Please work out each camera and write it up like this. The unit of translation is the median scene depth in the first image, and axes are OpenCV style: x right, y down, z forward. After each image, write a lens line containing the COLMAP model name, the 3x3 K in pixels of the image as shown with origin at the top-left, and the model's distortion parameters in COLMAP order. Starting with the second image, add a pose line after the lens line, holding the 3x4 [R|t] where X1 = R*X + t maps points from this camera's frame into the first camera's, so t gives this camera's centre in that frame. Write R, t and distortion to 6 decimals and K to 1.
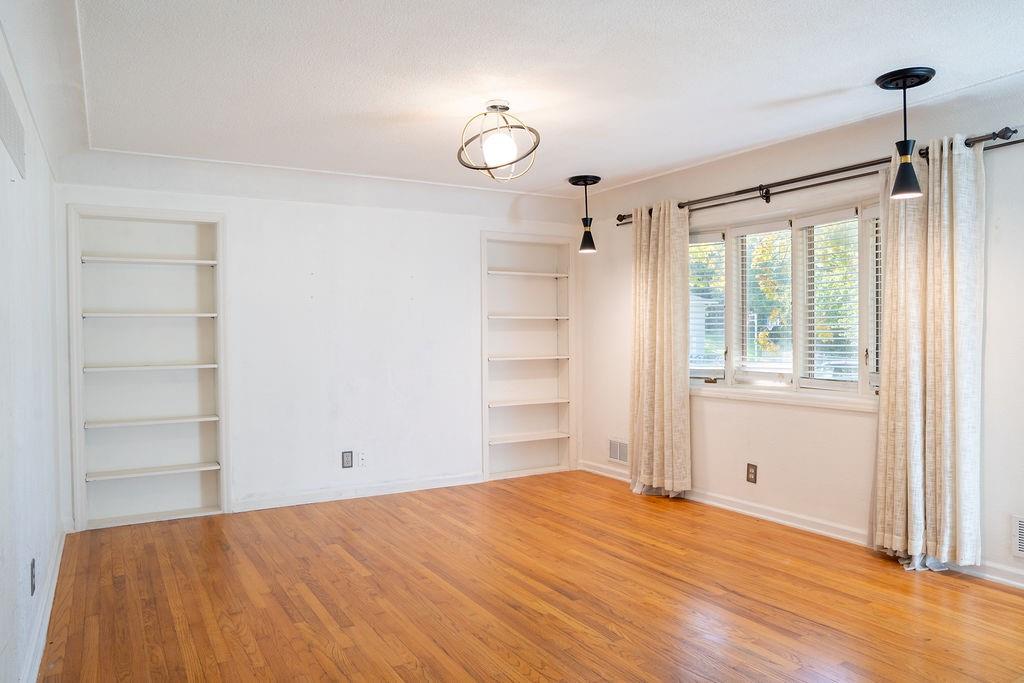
lens RADIAL K [[708.9, 0, 512.0], [0, 708.9, 341.5], [0, 0, 1]] dist [-0.092048, 0.064385]
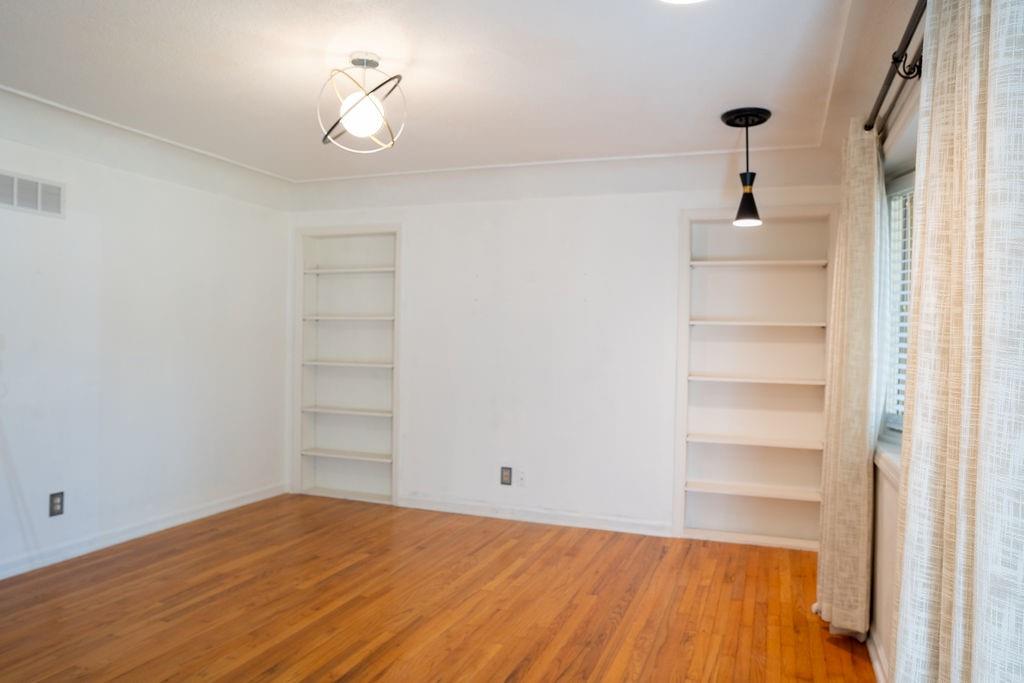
lens RADIAL K [[708.9, 0, 512.0], [0, 708.9, 341.5], [0, 0, 1]] dist [-0.092048, 0.064385]
pose [[0.632072, 0.025197, -0.774500, 0.577769], [-0.036047, 0.999345, 0.003094, -0.012844], [0.774070, 0.025962, 0.632567, 0.504398]]
